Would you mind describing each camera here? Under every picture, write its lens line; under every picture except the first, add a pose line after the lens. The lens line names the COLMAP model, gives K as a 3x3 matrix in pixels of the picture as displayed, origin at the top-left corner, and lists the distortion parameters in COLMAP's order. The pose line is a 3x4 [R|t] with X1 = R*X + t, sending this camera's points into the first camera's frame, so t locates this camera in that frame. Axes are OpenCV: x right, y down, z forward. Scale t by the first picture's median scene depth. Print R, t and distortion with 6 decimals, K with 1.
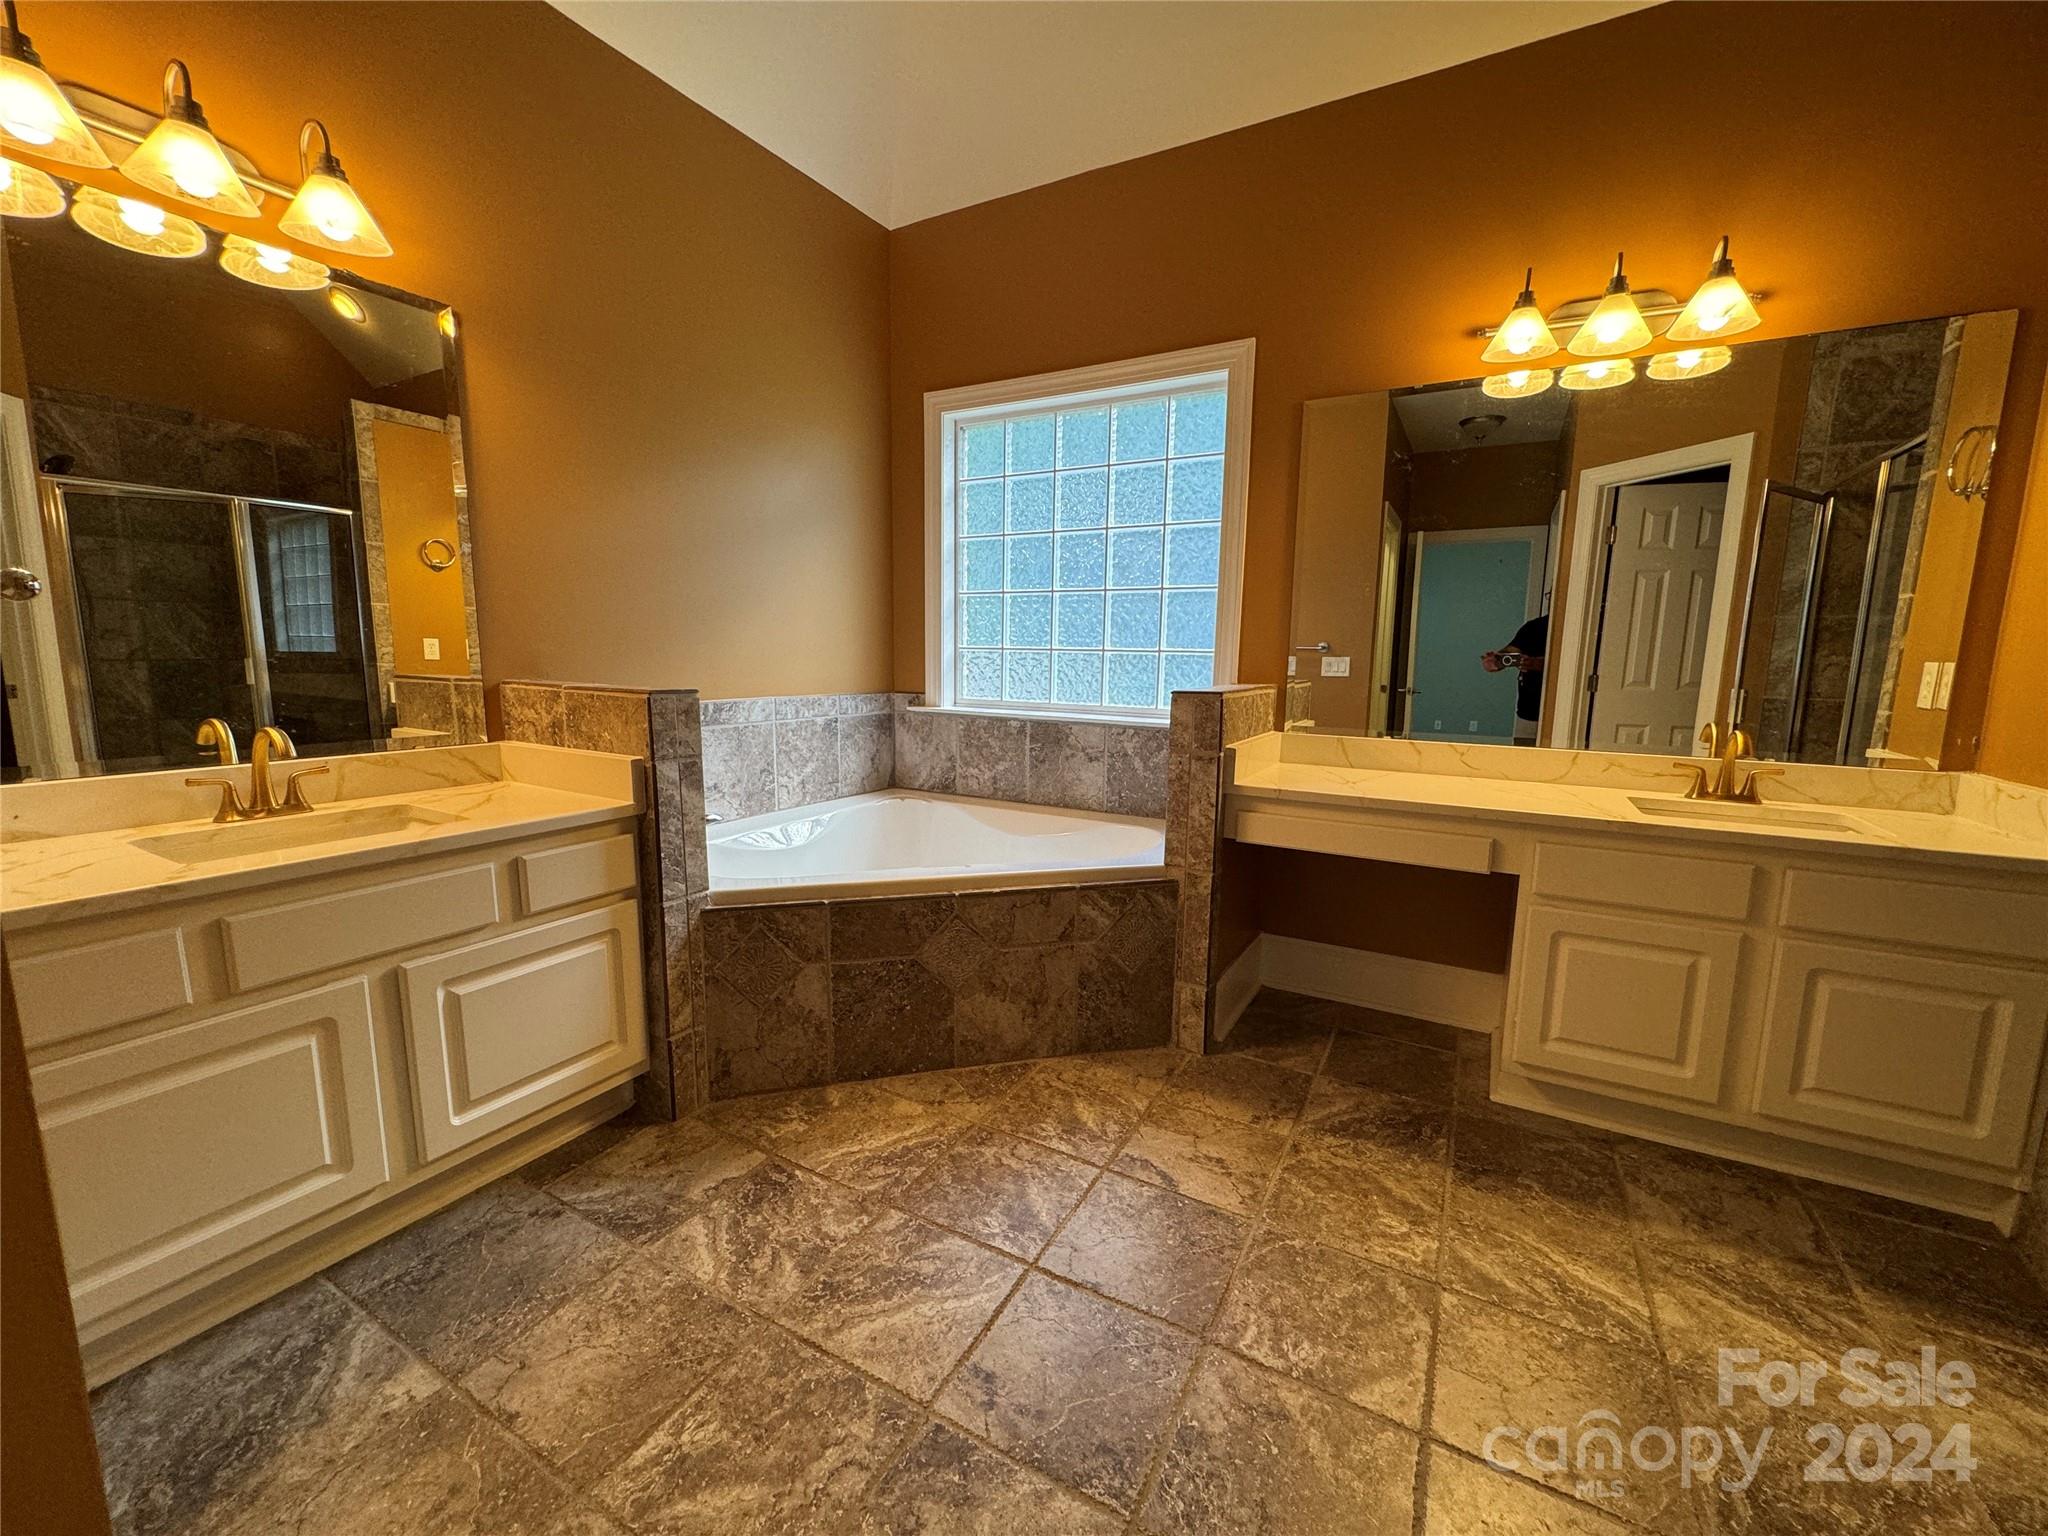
lens RADIAL K [[817.0, 0, 1026.1], [0, 817.0, 770.8], [0, 0, 1]] dist [-0.003916, 0.000346]
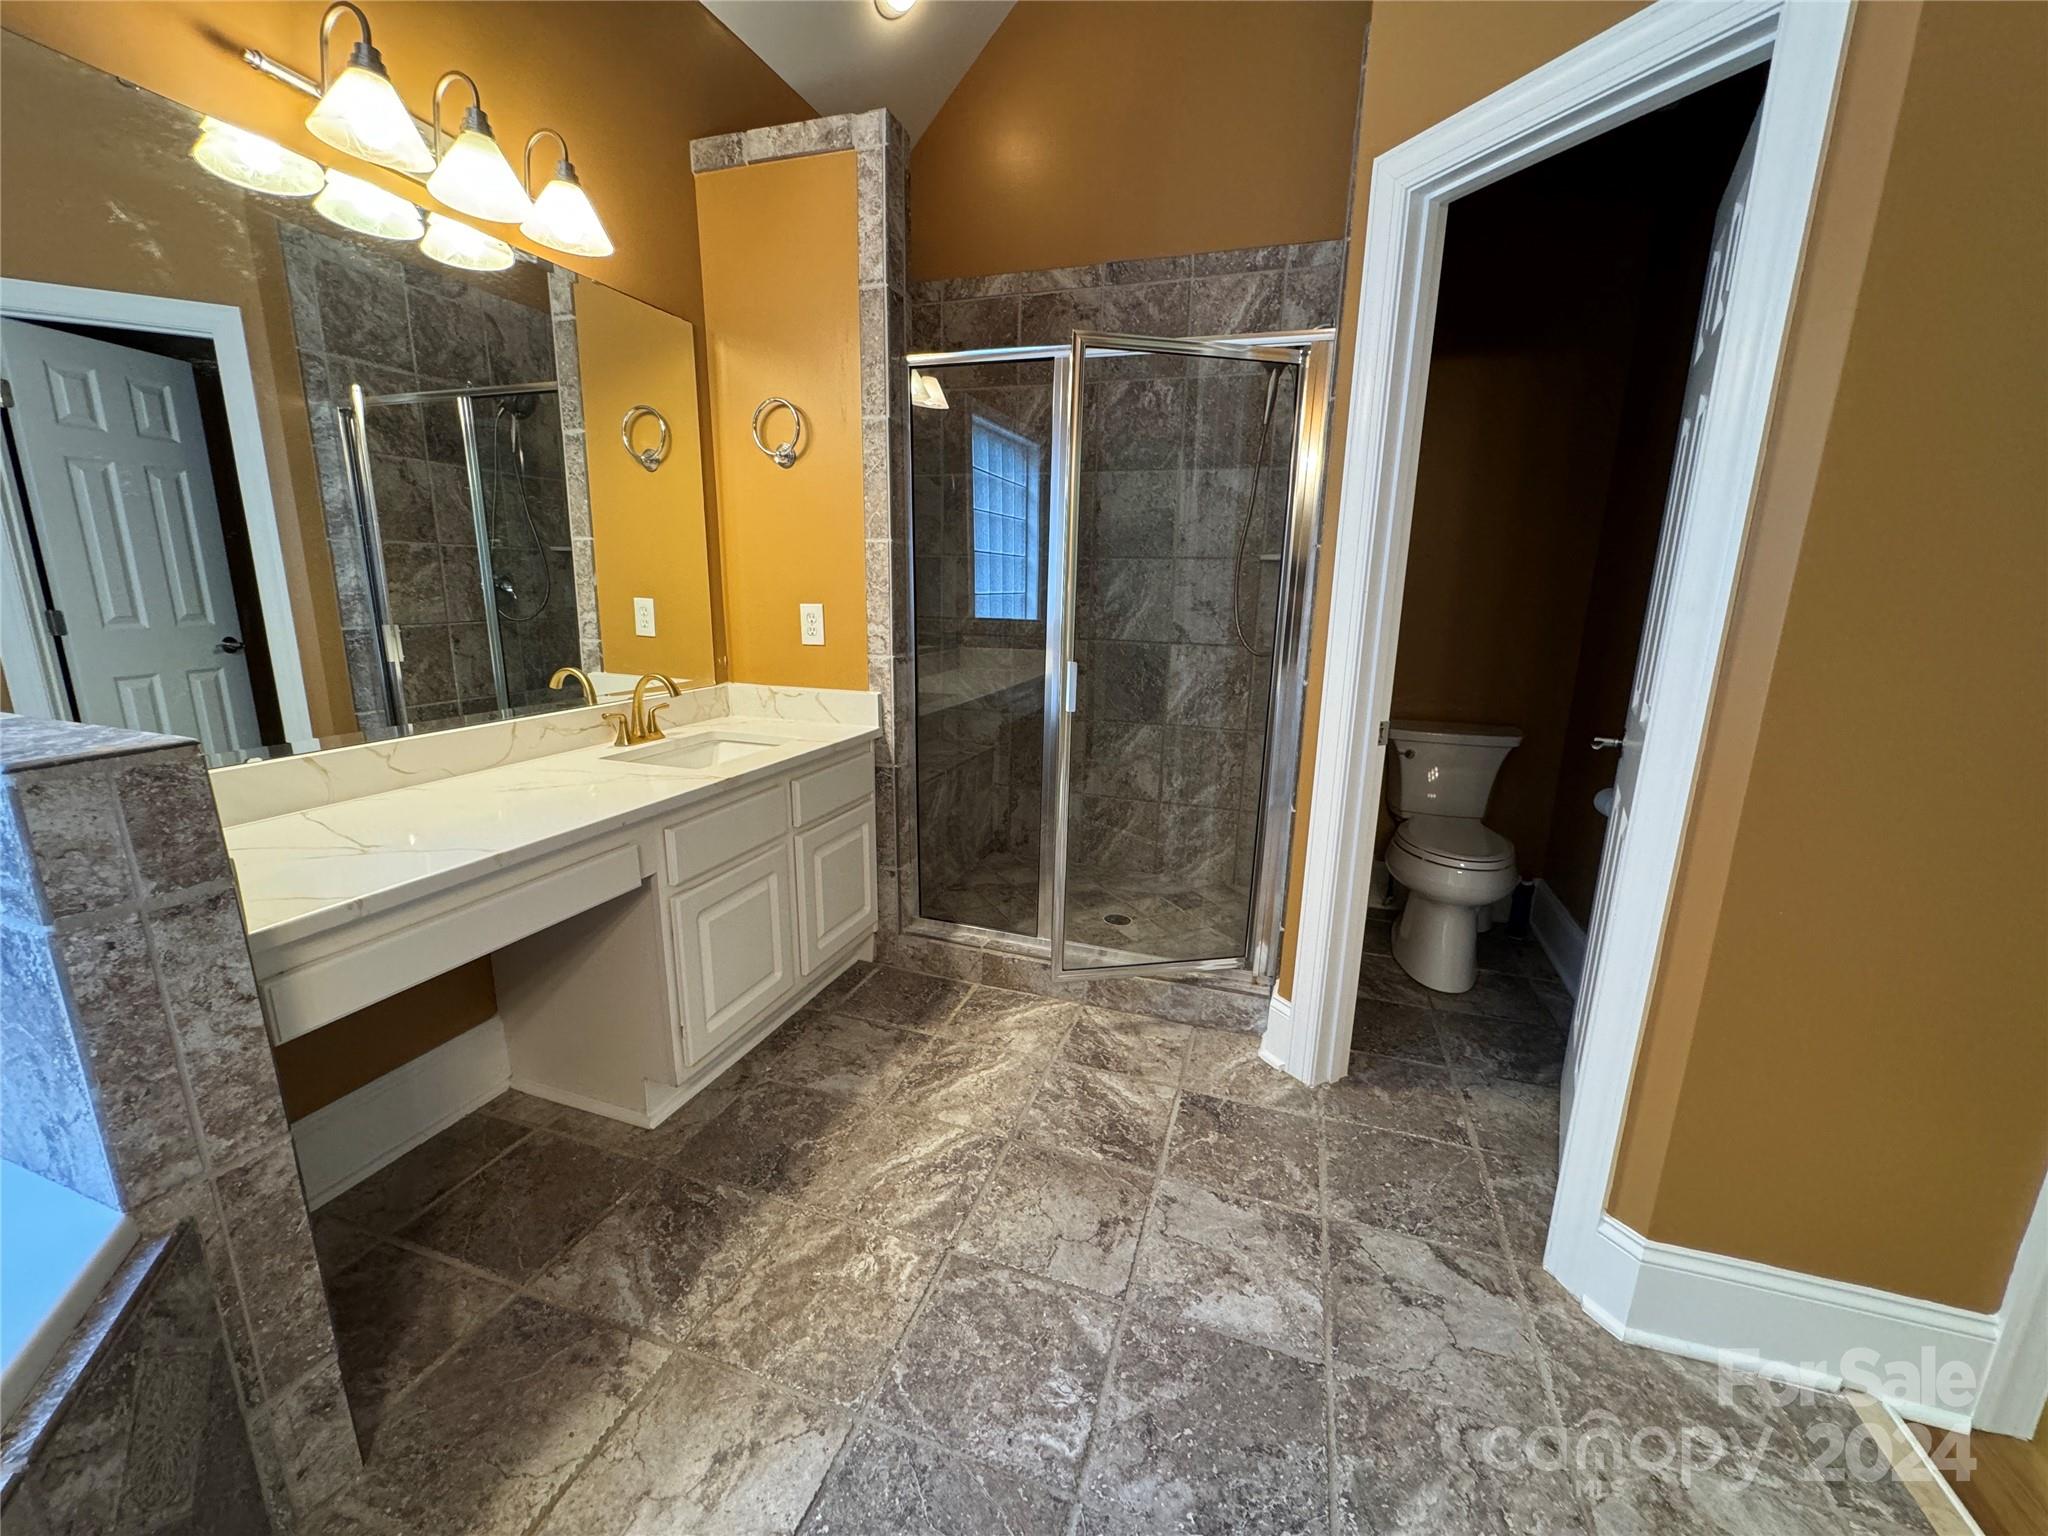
lens RADIAL K [[817.0, 0, 1026.1], [0, 817.0, 770.8], [0, 0, 1]] dist [-0.003916, 0.000346]
pose [[-0.191917, -0.239917, 0.951634, -0.286750], [0.118888, 0.956835, 0.265204, -0.171699], [-0.974184, 0.164035, -0.155109, 0.809243]]
